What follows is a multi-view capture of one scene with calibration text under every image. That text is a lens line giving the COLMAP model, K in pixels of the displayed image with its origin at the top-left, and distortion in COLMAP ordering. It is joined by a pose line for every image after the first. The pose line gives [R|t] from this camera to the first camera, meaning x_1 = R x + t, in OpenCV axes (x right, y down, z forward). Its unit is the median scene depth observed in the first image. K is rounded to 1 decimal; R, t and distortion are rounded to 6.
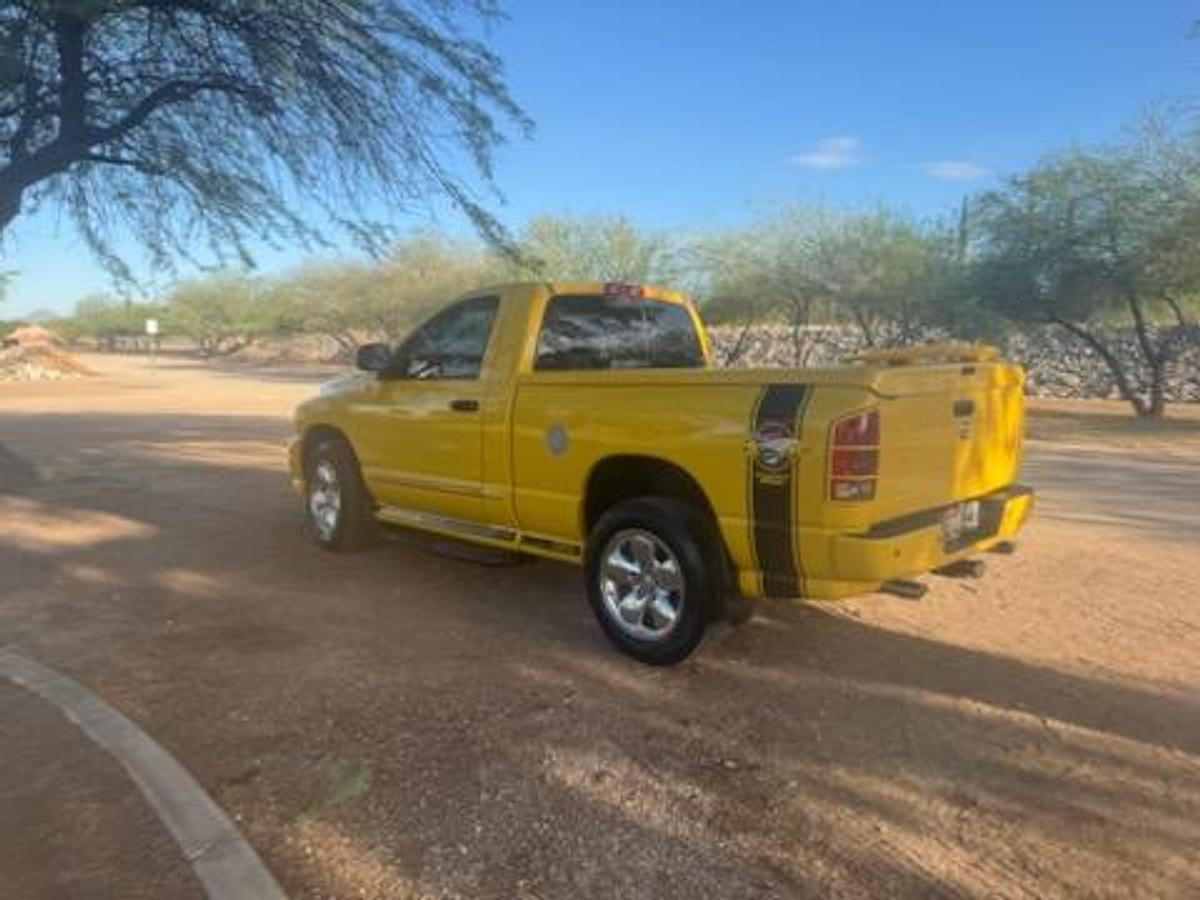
lens RADIAL K [[868.7, 0, 594.8], [0, 868.7, 450.6], [0, 0, 1]] dist [0.035819, -0.052246]
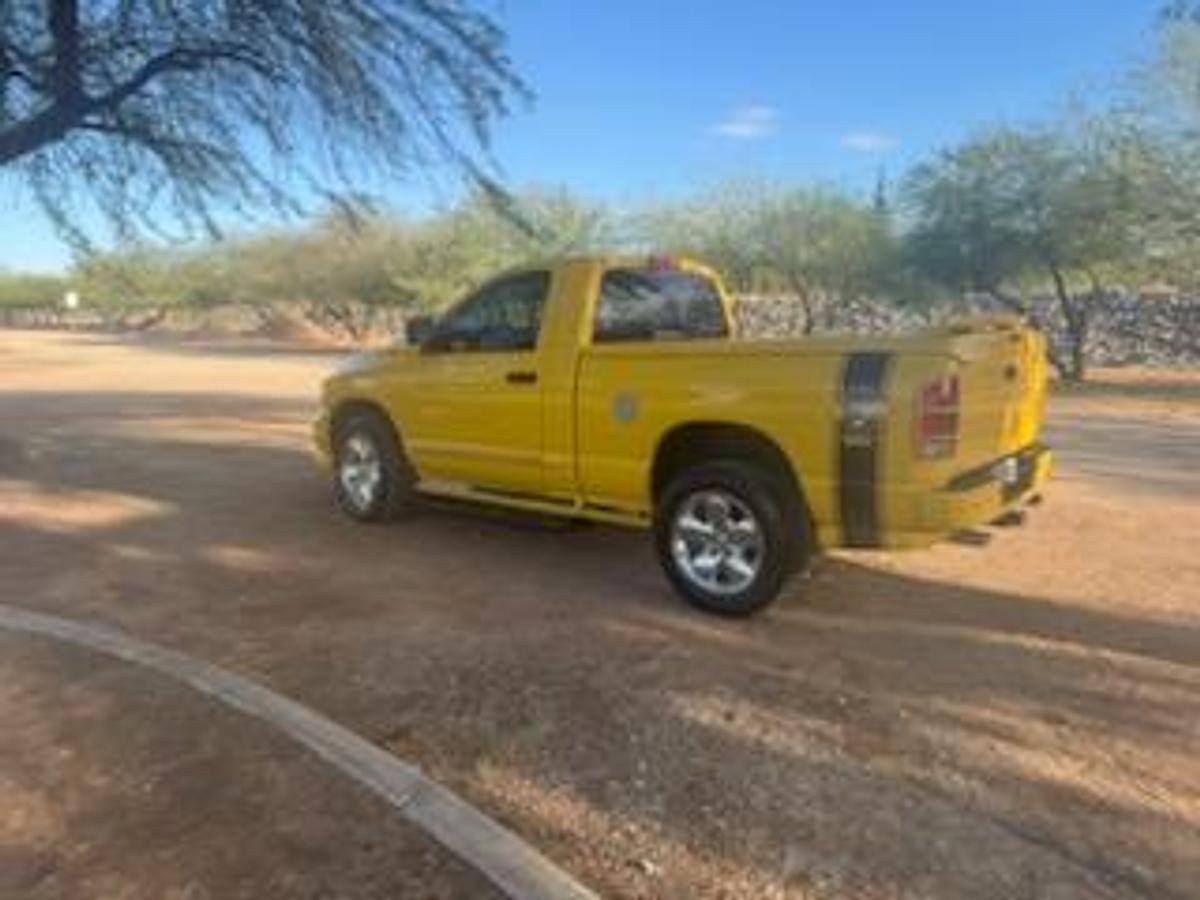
lens RADIAL K [[868.7, 0, 594.8], [0, 868.7, 450.6], [0, 0, 1]] dist [0.035819, -0.052246]
pose [[0.995651, -0.022095, 0.090503, -0.175569], [0.019034, 0.999222, 0.034555, 0.000977], [-0.091196, -0.032682, 0.995297, -0.039971]]
